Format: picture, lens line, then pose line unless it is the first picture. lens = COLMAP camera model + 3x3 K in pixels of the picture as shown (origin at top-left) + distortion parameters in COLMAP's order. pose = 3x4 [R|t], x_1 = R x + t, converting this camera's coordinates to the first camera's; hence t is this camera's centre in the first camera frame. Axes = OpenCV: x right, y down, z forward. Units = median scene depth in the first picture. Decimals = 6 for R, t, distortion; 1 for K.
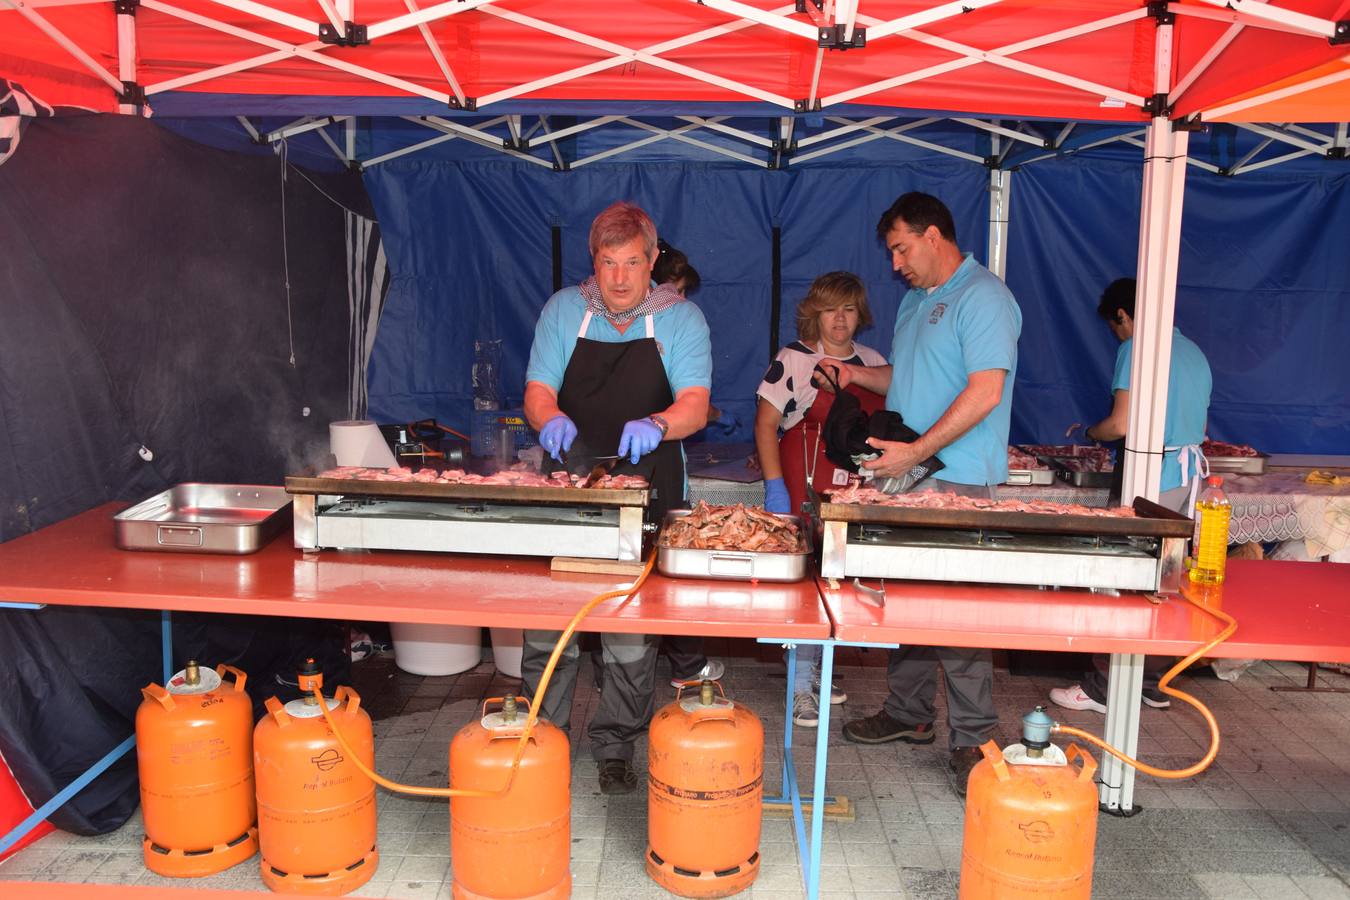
lens RADIAL K [[1148.7, 0, 675.0], [0, 1148.7, 450.0], [0, 0, 1]] dist [-0.156259, 0.190906]
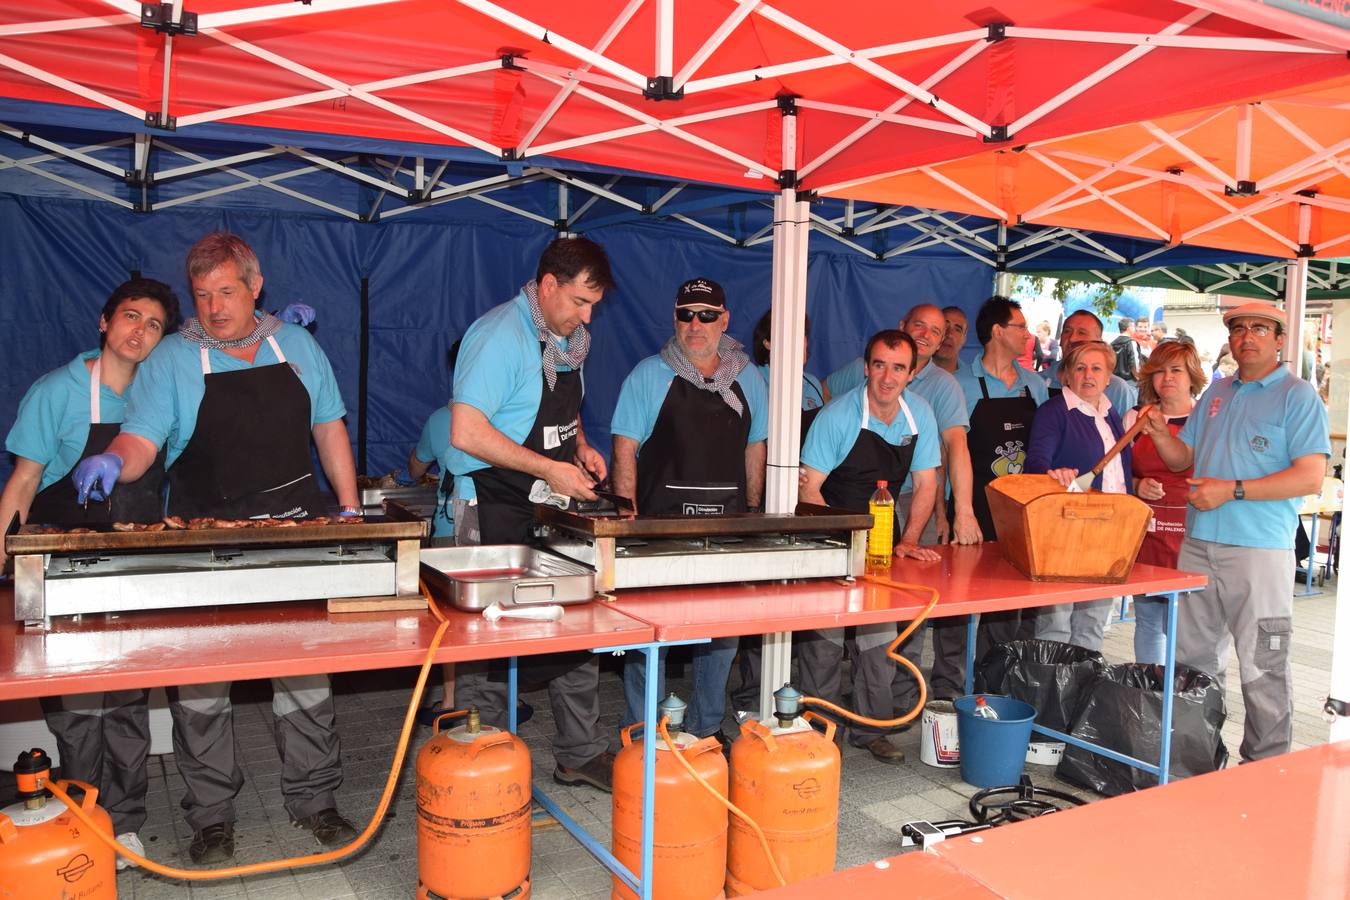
lens RADIAL K [[1068.7, 0, 674.5], [0, 1068.7, 445.1], [0, 0, 1]] dist [-0.162191, 0.125320]
pose [[0.863541, -0.035888, 0.502999, -0.264565], [0.064287, 0.997160, -0.039221, 0.016903], [-0.500163, 0.066205, 0.863396, 0.089191]]
